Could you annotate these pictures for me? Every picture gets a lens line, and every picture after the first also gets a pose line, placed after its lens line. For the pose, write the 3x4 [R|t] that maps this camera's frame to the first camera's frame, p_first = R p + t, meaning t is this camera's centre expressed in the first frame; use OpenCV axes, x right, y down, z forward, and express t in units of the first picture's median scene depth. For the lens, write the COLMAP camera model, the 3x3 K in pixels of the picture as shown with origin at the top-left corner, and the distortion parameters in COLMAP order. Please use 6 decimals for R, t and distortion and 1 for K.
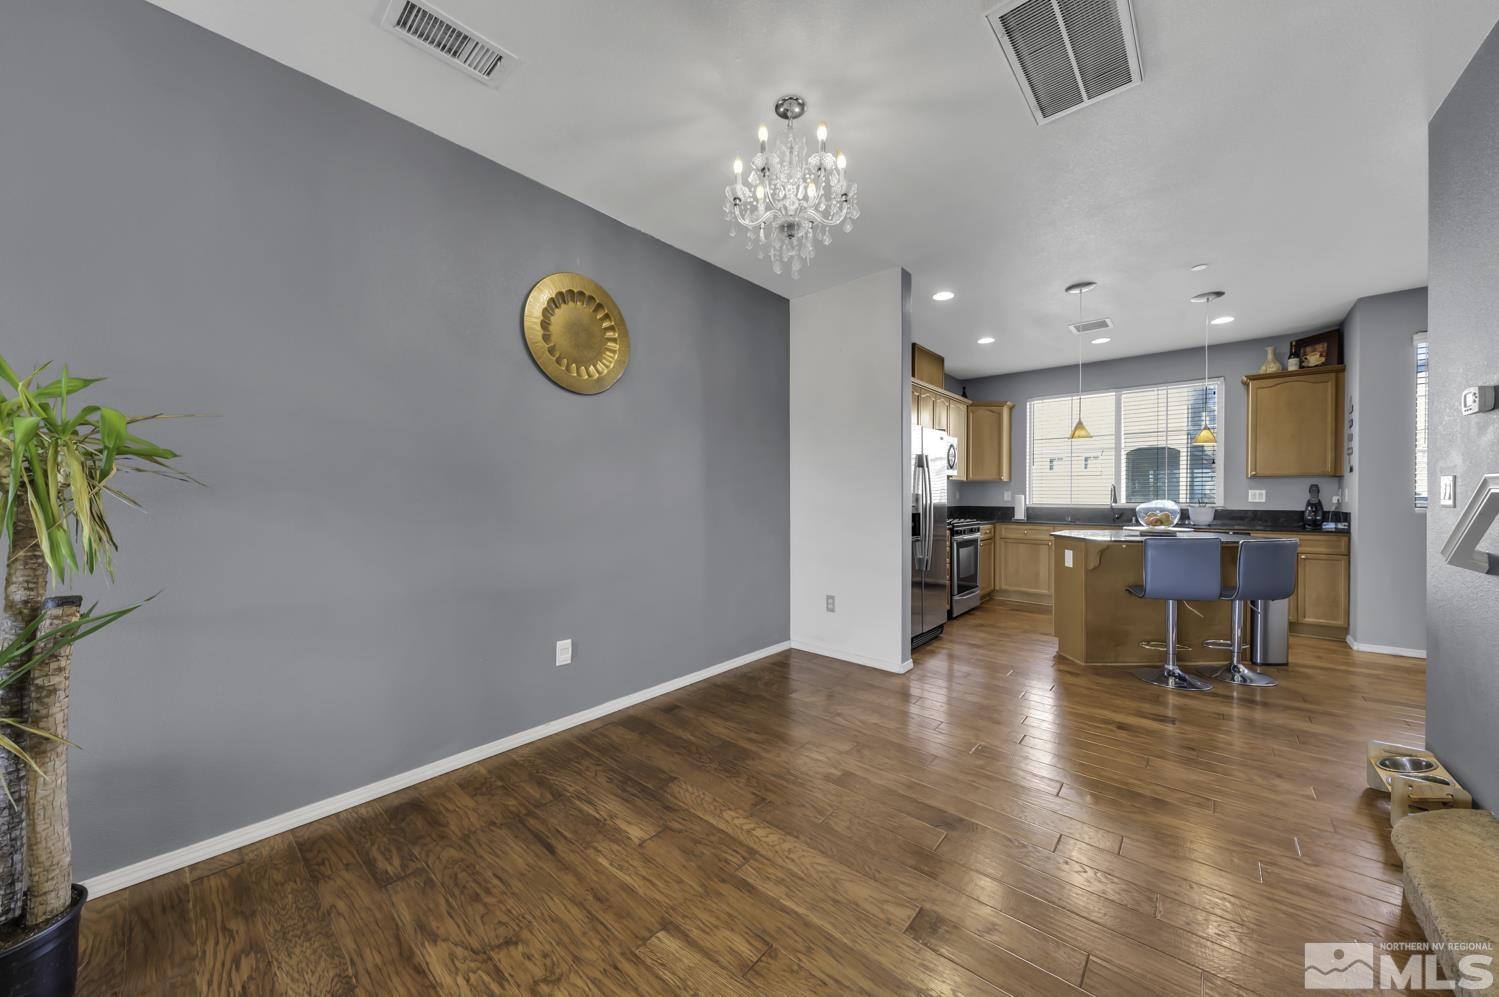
lens RADIAL K [[522.5, 0, 751.1], [0, 522.5, 502.3], [0, 0, 1]] dist [0.014535, -0.005812]
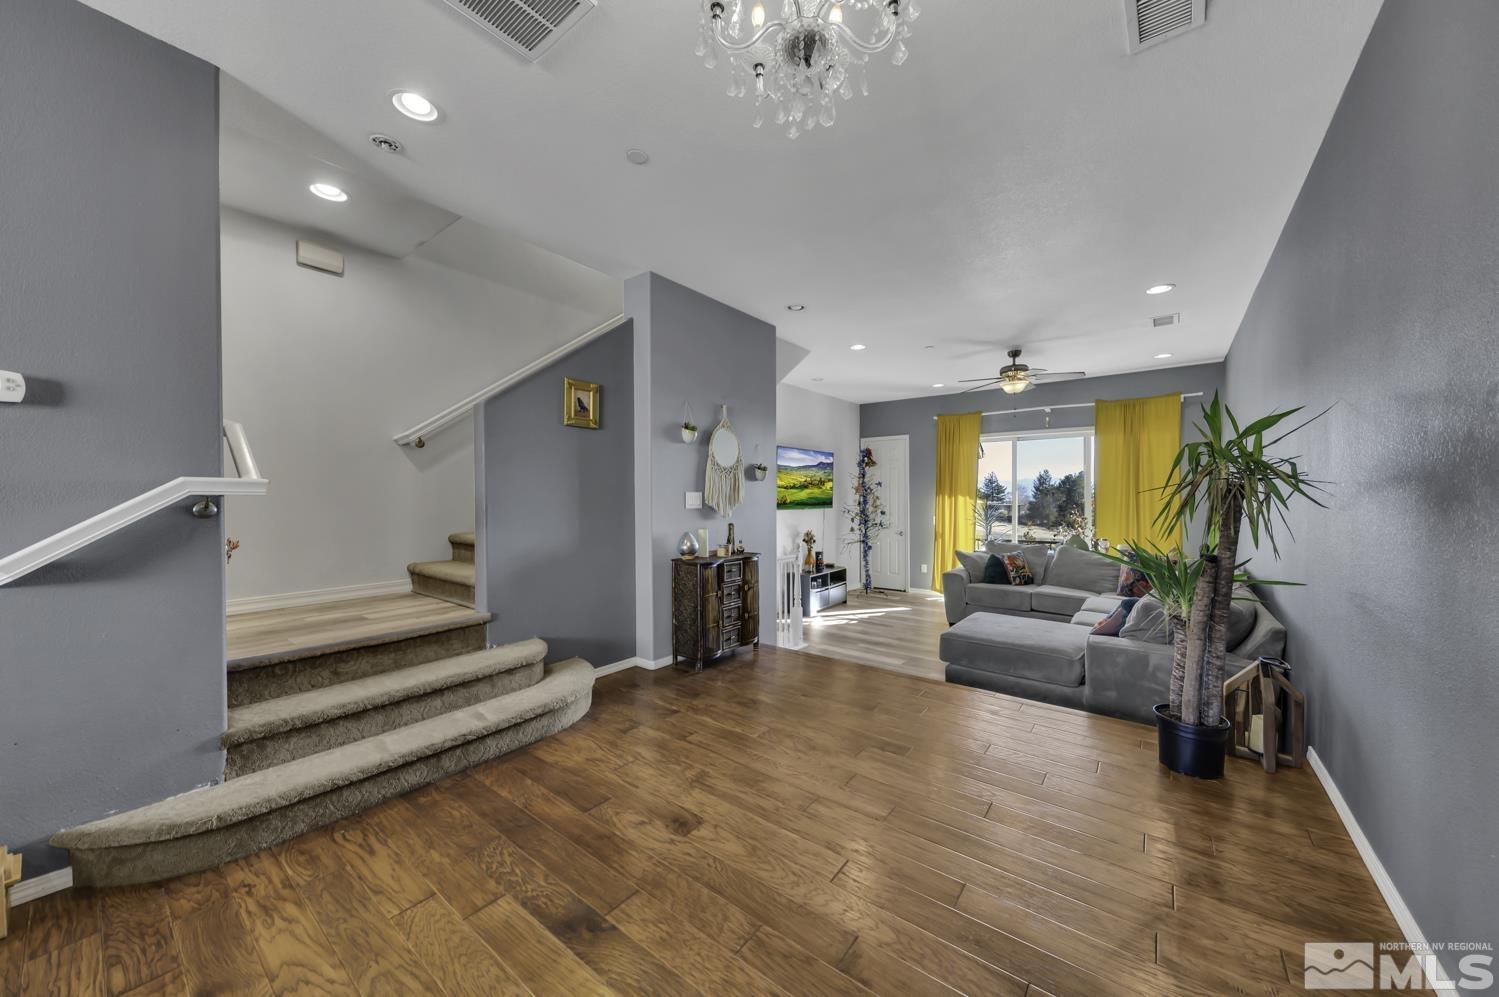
lens RADIAL K [[522.5, 0, 751.1], [0, 522.5, 502.3], [0, 0, 1]] dist [0.014535, -0.005812]
pose [[-0.998541, 0.002793, -0.053930, 0.087265], [0.001648, 0.999772, 0.021267, -0.010021], [0.053977, 0.021147, -0.998318, 0.818586]]
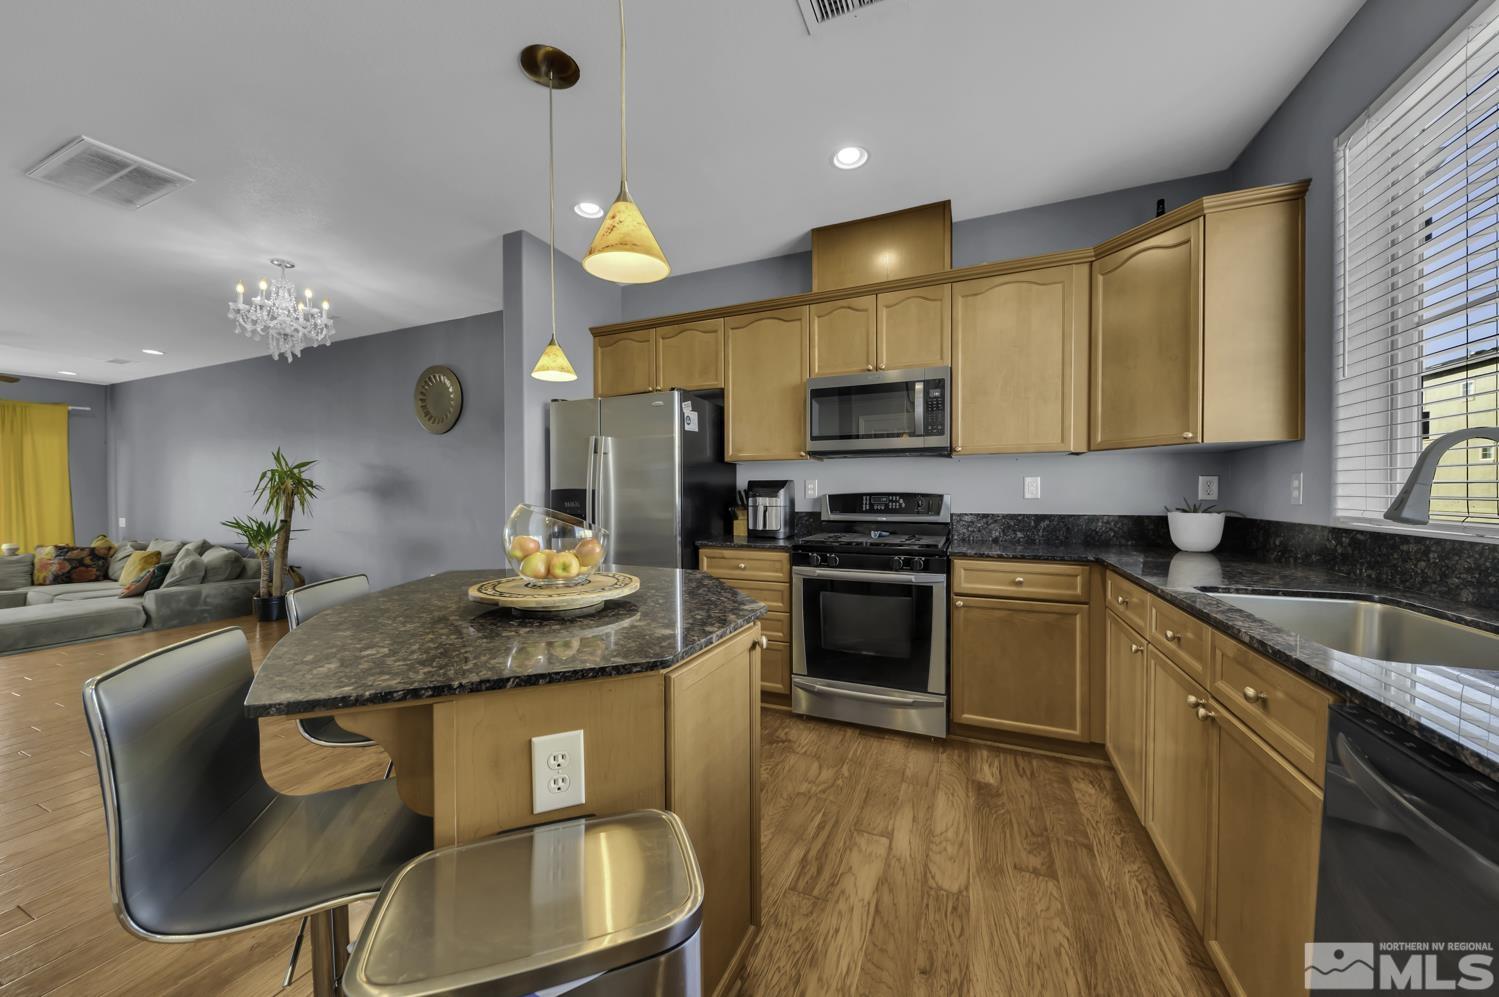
lens RADIAL K [[522.5, 0, 751.1], [0, 522.5, 502.3], [0, 0, 1]] dist [0.014535, -0.005812]
pose [[0.302551, 0.016713, -0.952987, 1.095494], [-0.005712, 0.999860, 0.015722, -0.011525], [0.953116, 0.000687, 0.302604, 0.976870]]
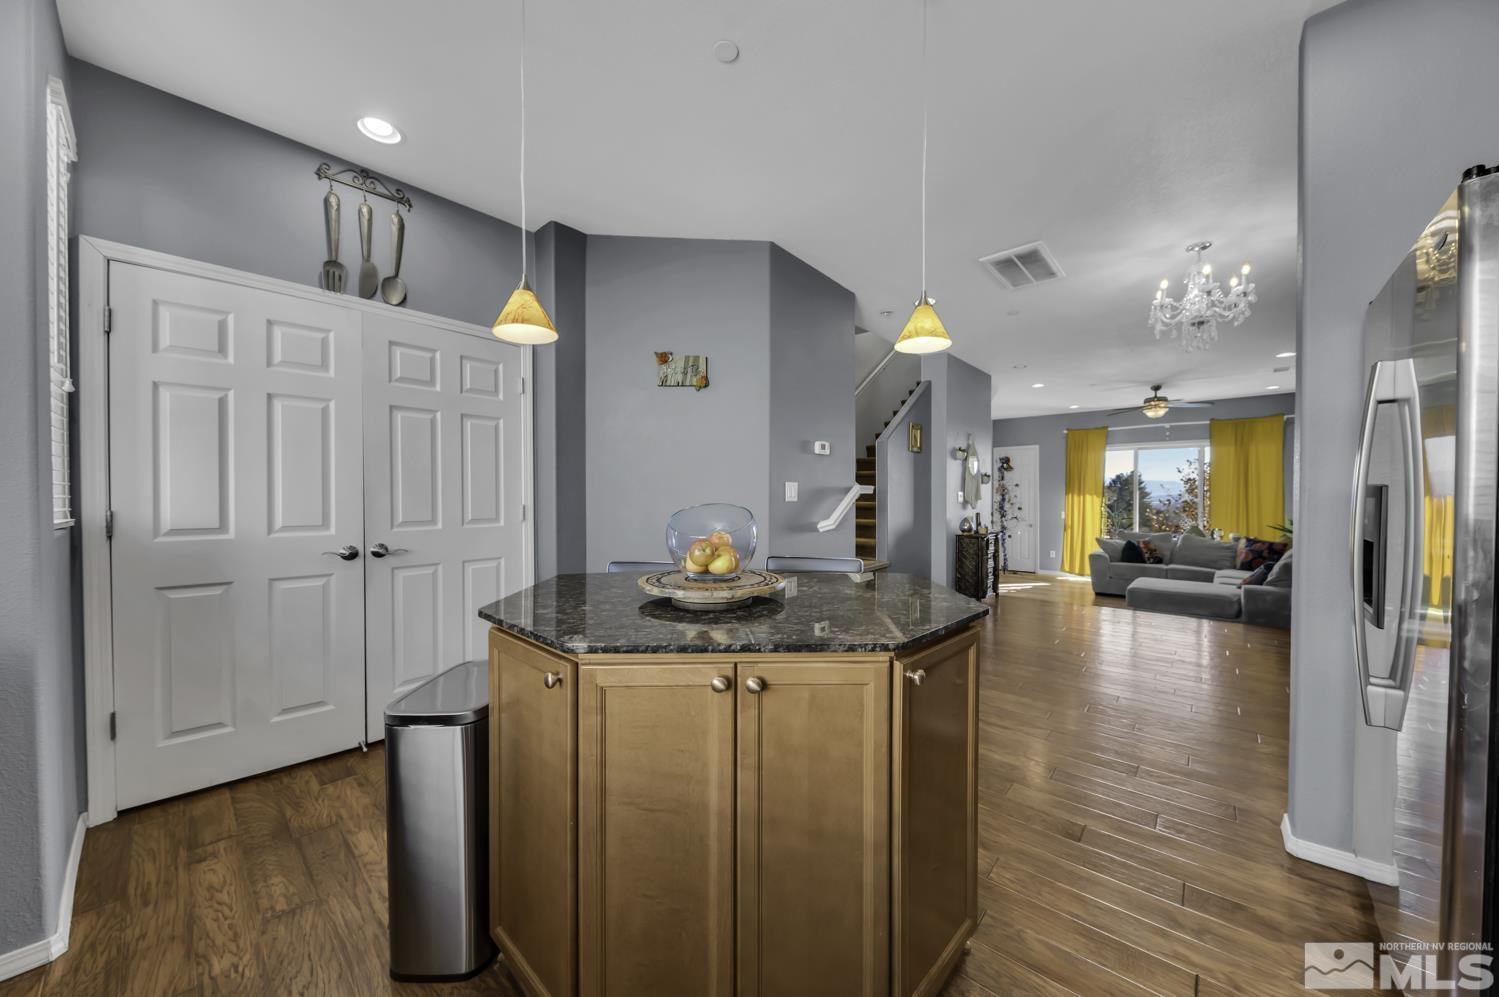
lens RADIAL K [[522.9, 0, 746.2], [0, 522.9, 502.0], [0, 0, 1]] dist [0.012202, -0.007789]
pose [[-0.999898, 0.000699, 0.014253, 0.717699], [0.001009, 0.999762, 0.021780, -0.012946], [-0.014235, 0.021792, -0.999661, 1.328872]]
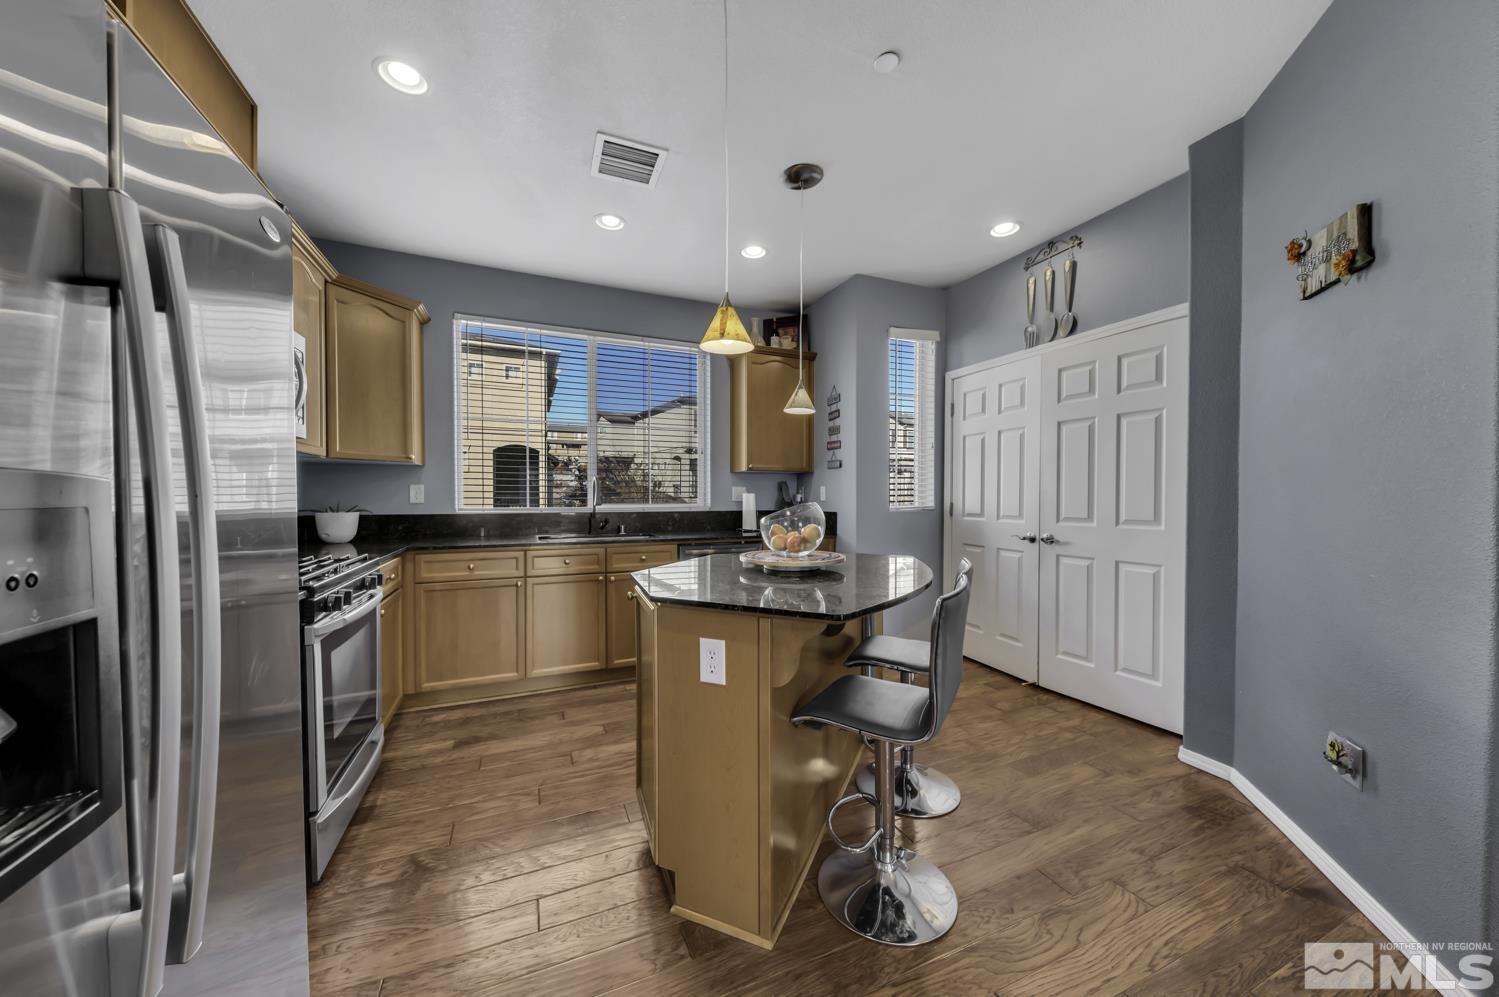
lens RADIAL K [[518.3, 0, 756.2], [0, 518.3, 503.0], [0, 0, 1]] dist [-0.002717, -0.000667]
pose [[0.422947, -0.015150, 0.906028, 0.274662], [0.010149, 0.999877, 0.011981, -0.009559], [-0.906098, 0.004128, 0.423048, 0.783353]]
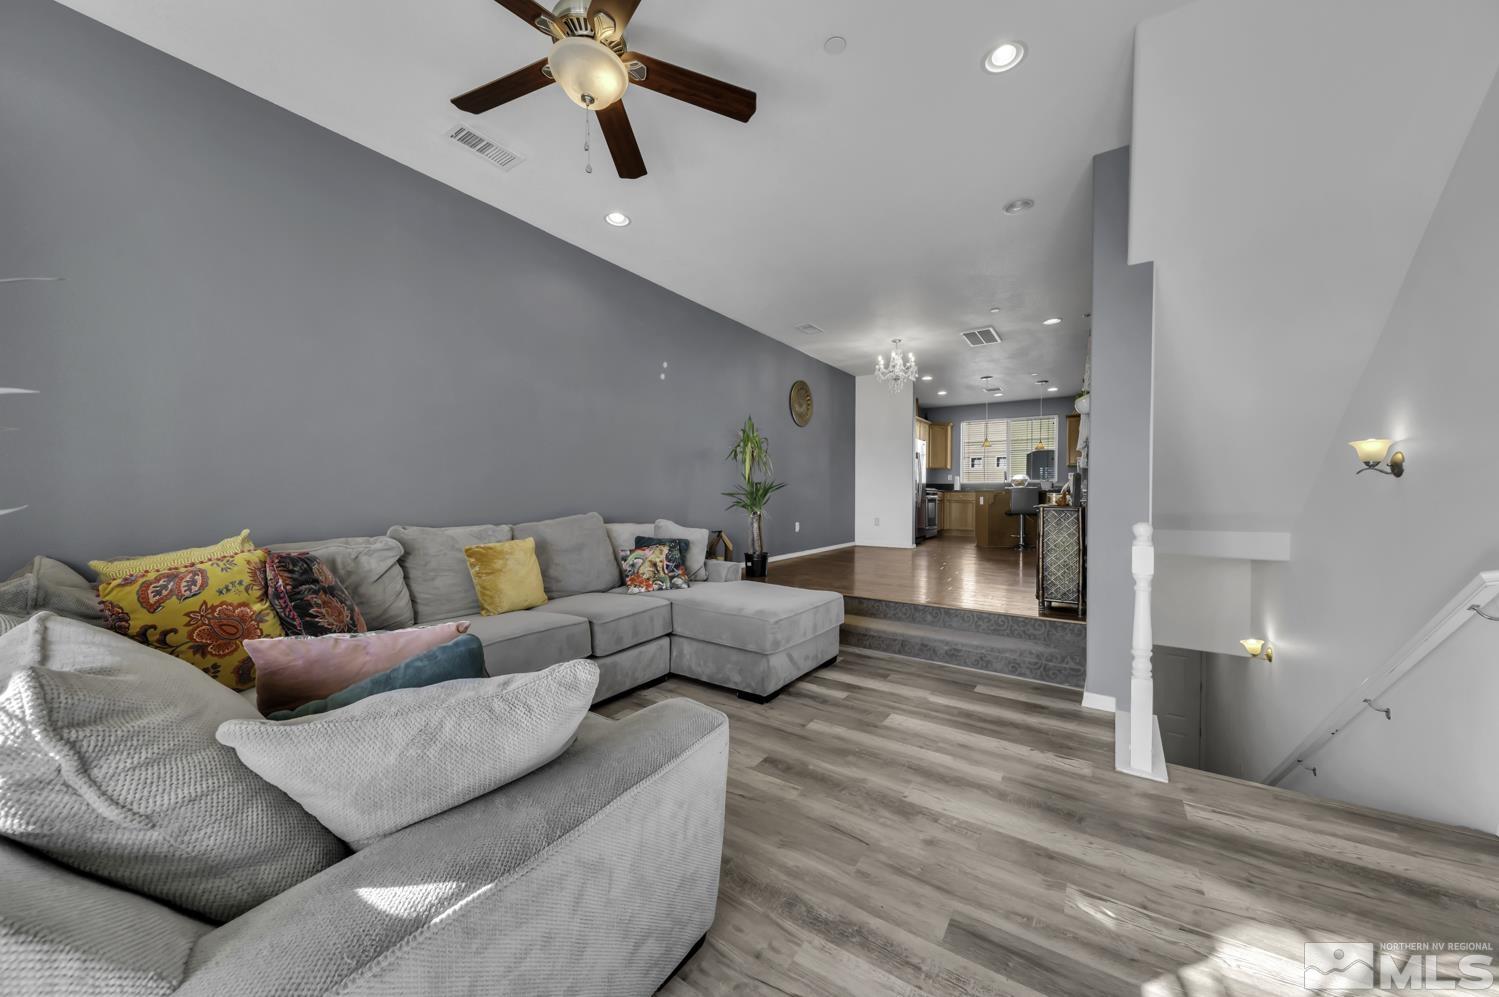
lens RADIAL K [[522.5, 0, 751.1], [0, 522.5, 502.3], [0, 0, 1]] dist [0.014535, -0.005812]
pose [[0.992863, 0.000067, 0.119263, -0.579728], [-0.000696, 0.999986, 0.005233, 0.097401], [-0.119261, -0.005279, 0.992849, -1.002469]]
